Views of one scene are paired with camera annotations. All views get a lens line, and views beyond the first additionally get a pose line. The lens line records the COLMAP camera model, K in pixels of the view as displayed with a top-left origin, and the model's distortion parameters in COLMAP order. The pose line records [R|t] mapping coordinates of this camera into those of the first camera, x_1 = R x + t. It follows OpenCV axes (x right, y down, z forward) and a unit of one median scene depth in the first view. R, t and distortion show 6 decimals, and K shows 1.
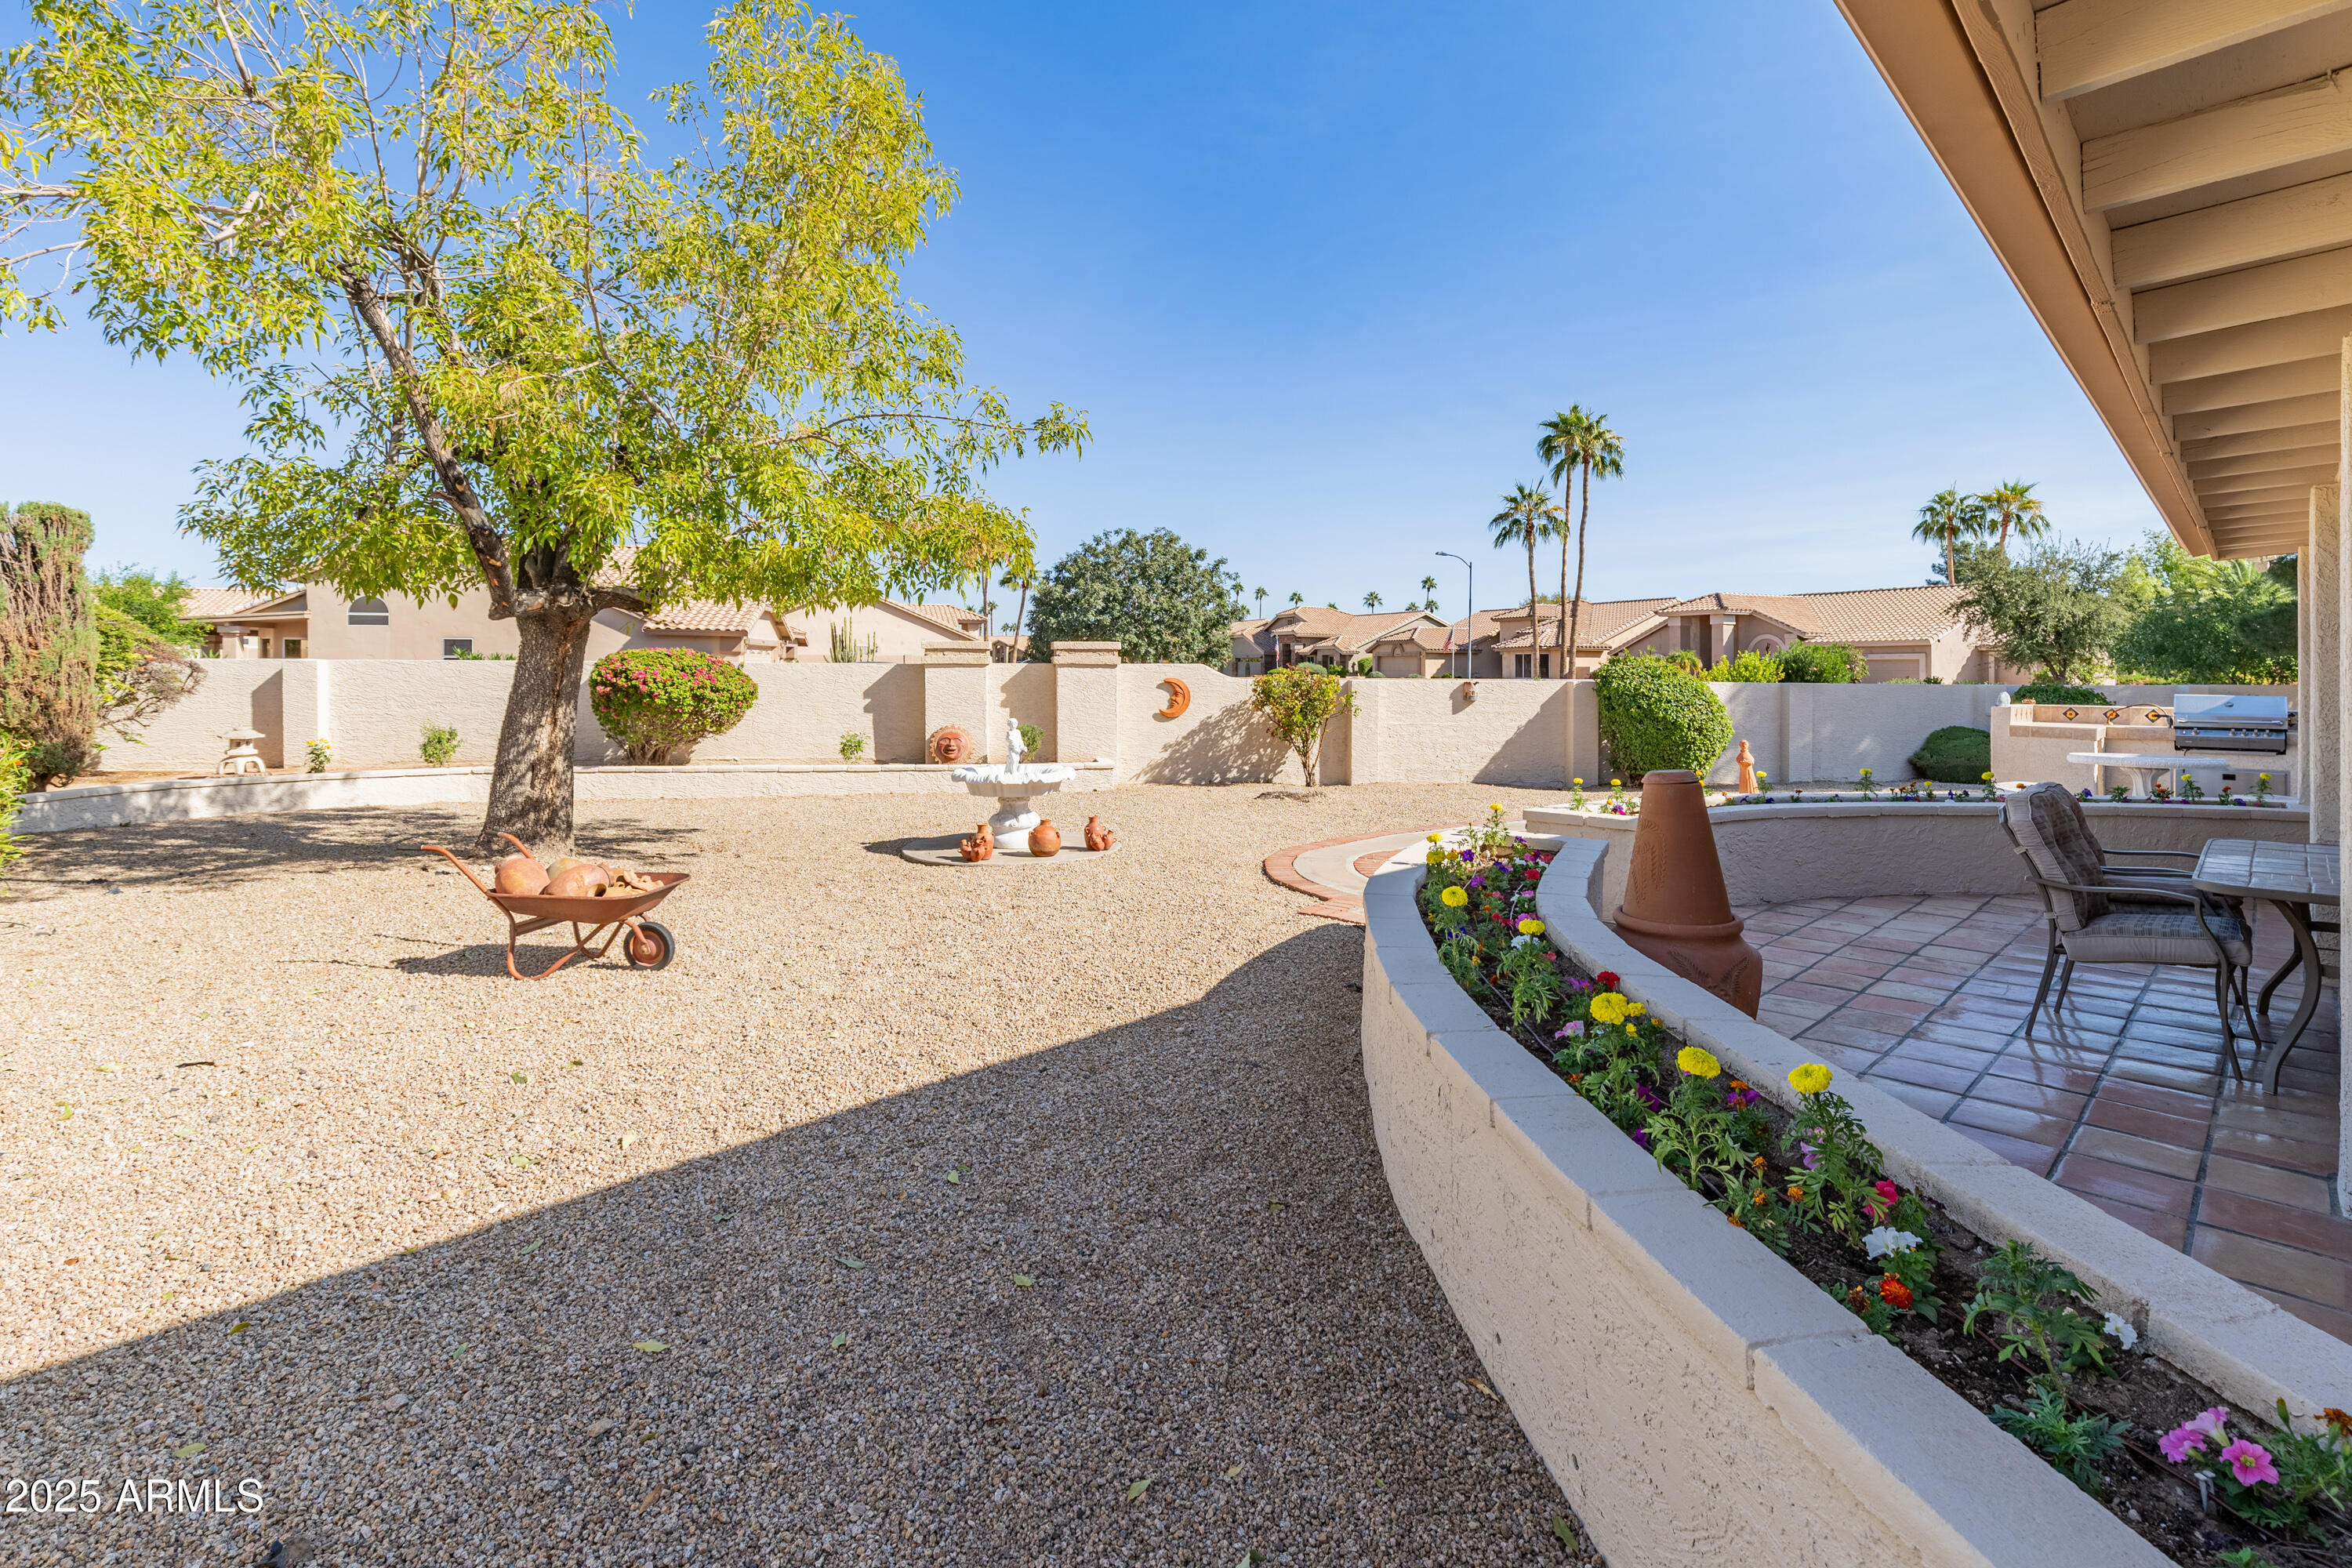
lens RADIAL K [[1122.4, 0, 1199.3], [0, 1122.4, 666.2], [0, 0, 1]] dist [0.010809, -0.001774]
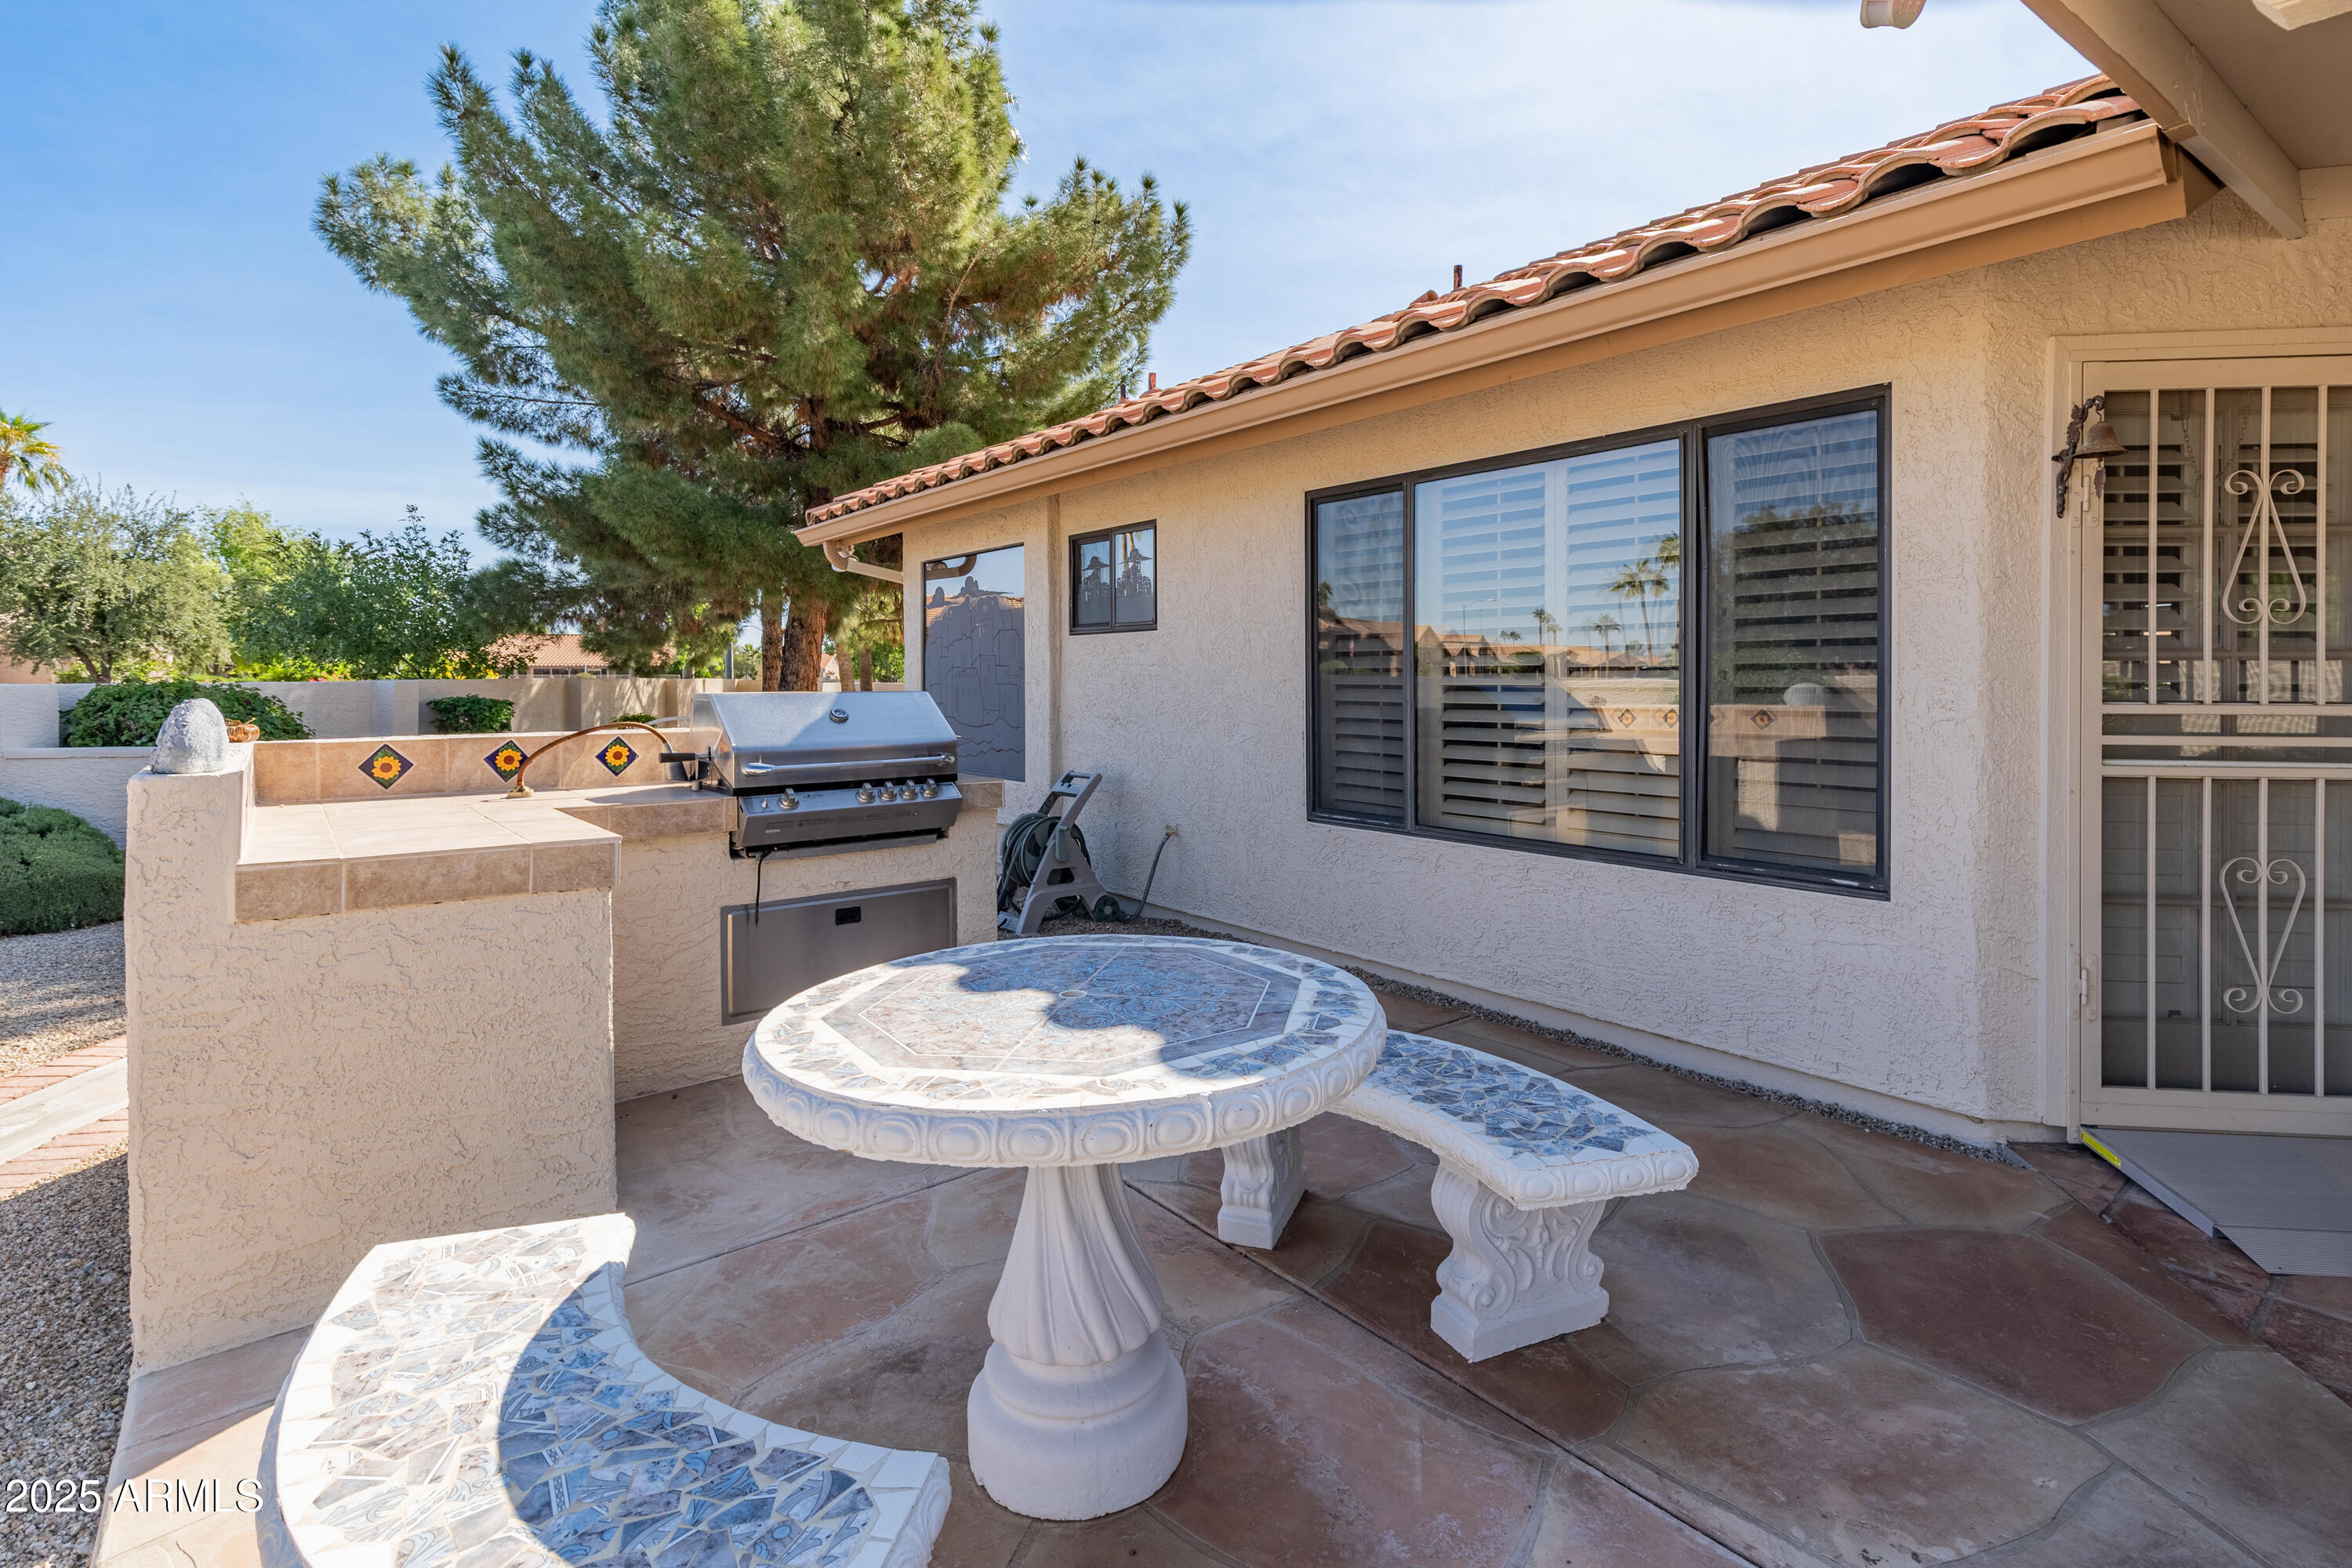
lens RADIAL K [[1122.4, 0, 1194.6], [0, 1122.4, 675.5], [0, 0, 1]] dist [0.010809, -0.001774]
pose [[0.135763, -0.004706, 0.990730, 0.262170], [0.000031, 0.999989, 0.004746, 0.008644], [-0.990741, -0.000614, 0.135762, 0.387904]]
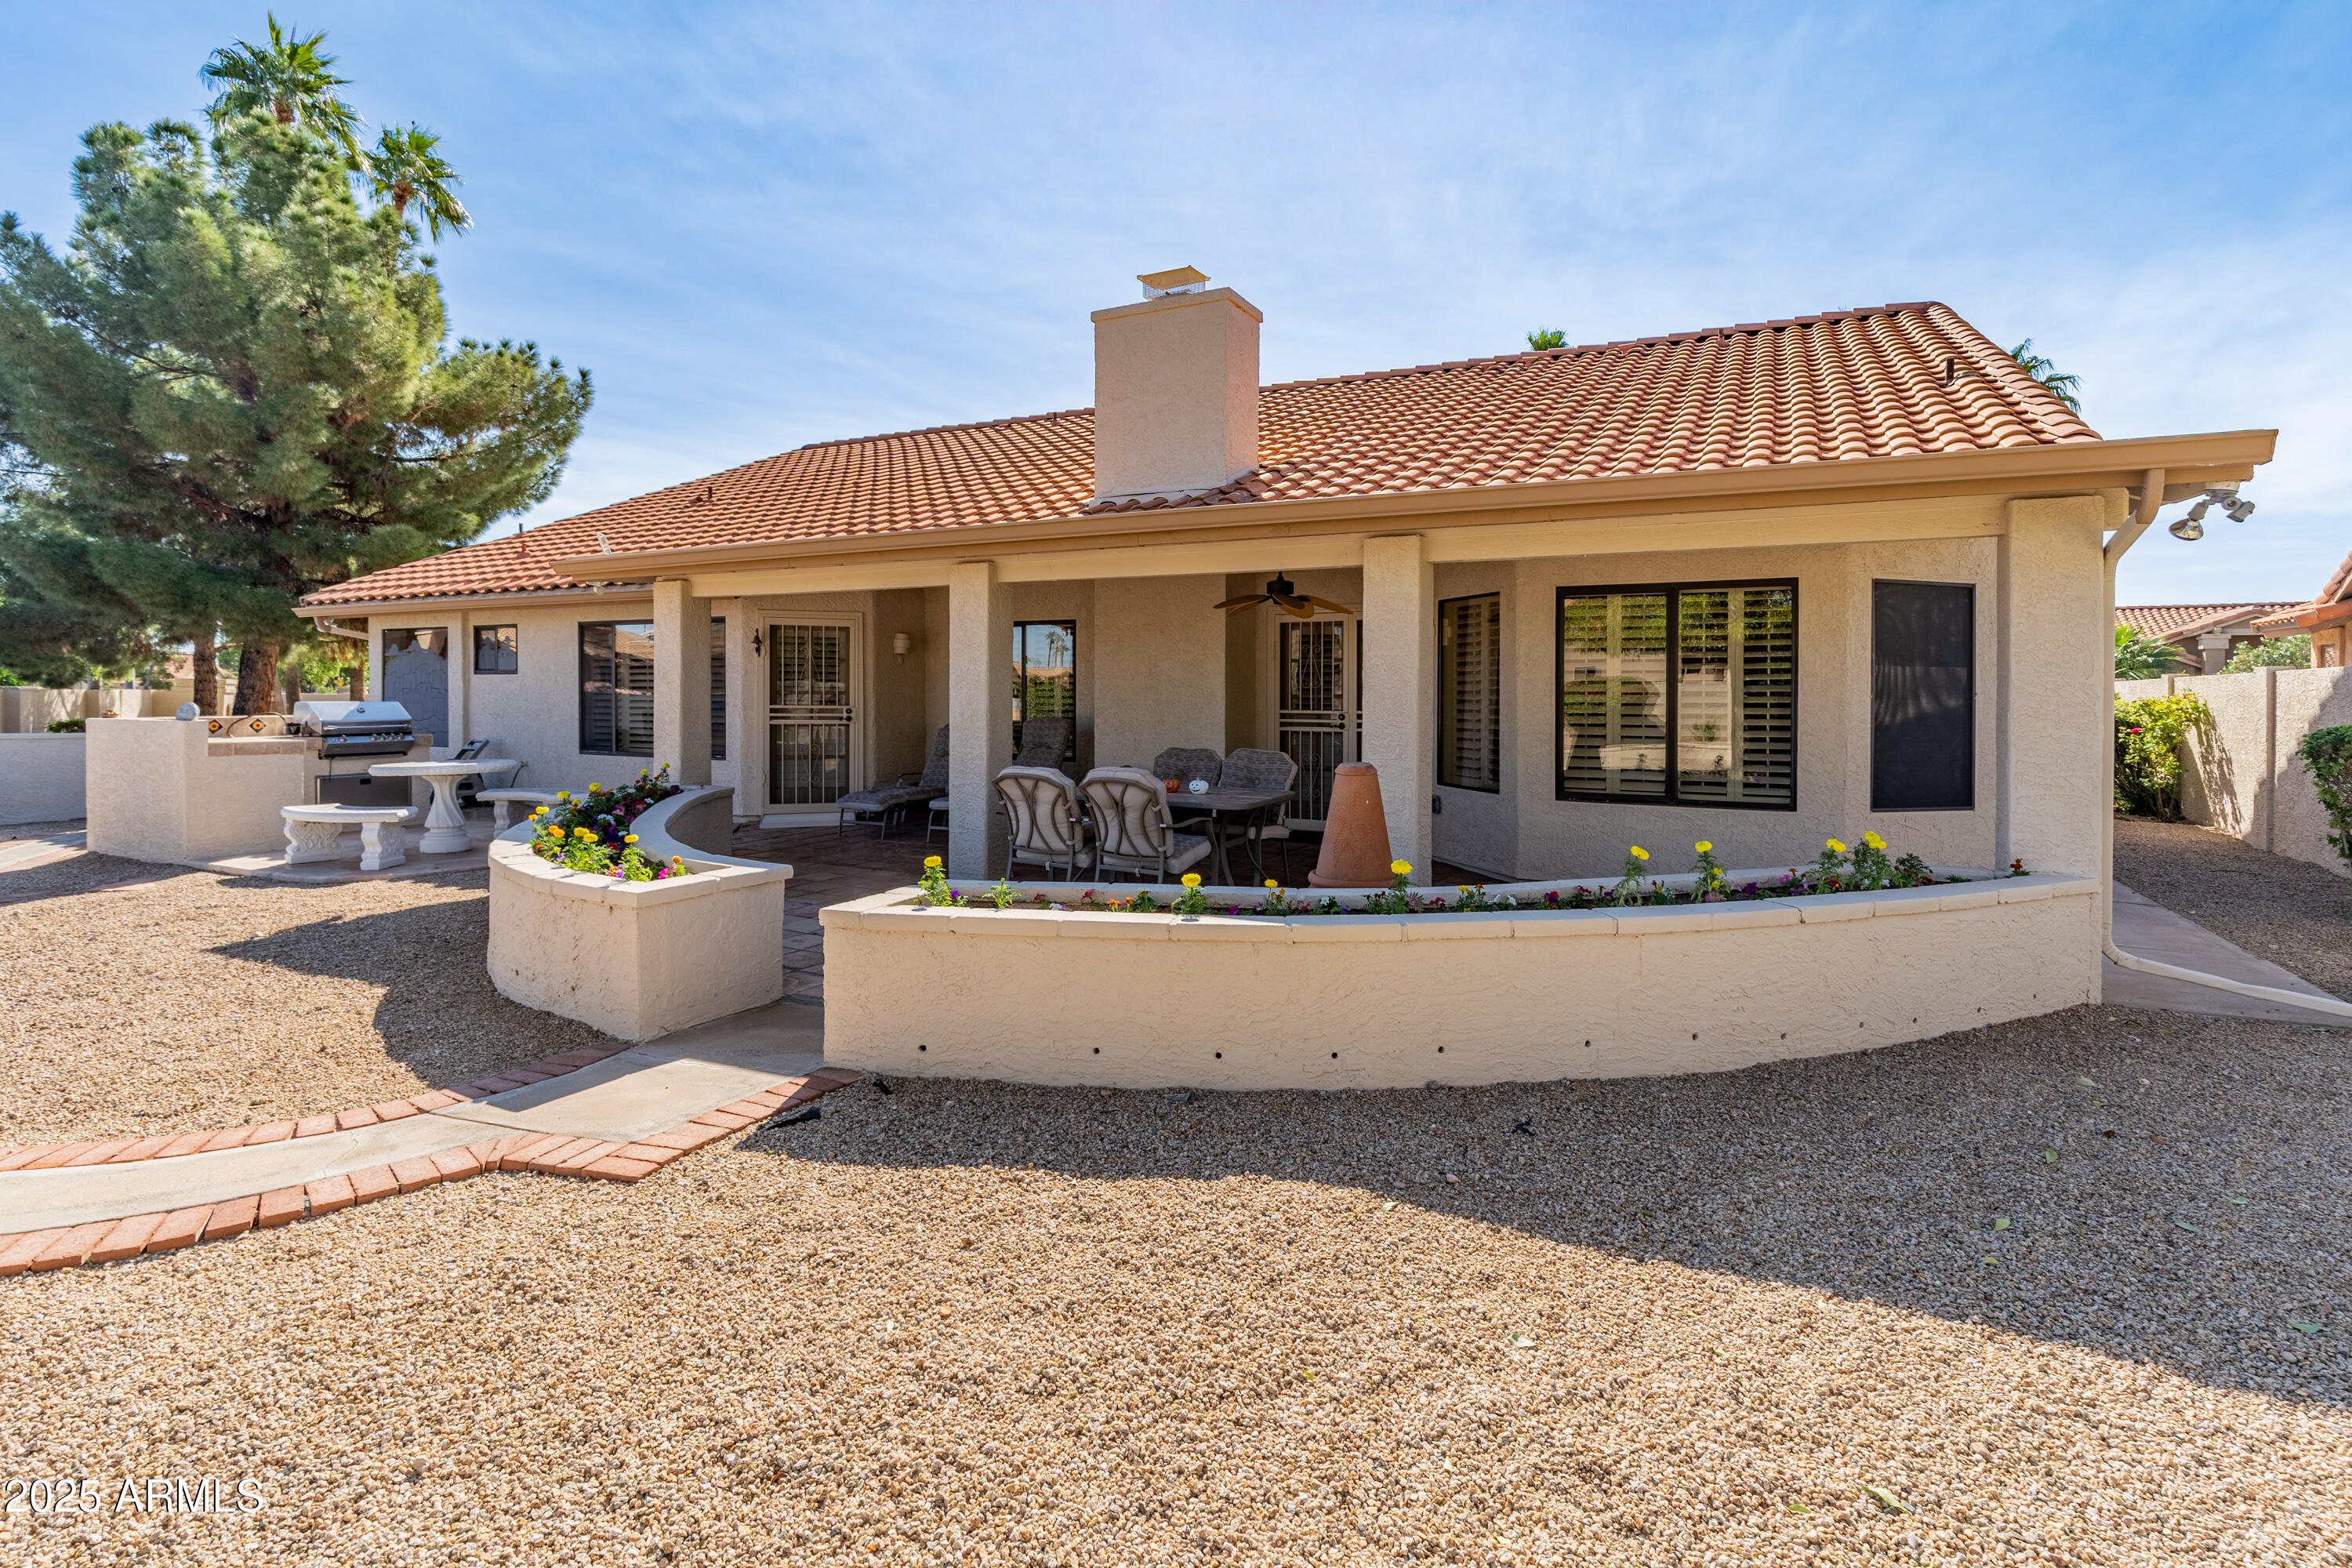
lens RADIAL K [[1122.4, 0, 1194.7], [0, 1122.4, 697.5], [0, 0, 1]] dist [0.010809, -0.001774]
pose [[-0.274356, -0.014915, 0.961513, -0.127859], [-0.009883, 0.999871, 0.012690, 0.000684], [-0.961577, -0.006021, -0.274468, 0.257836]]
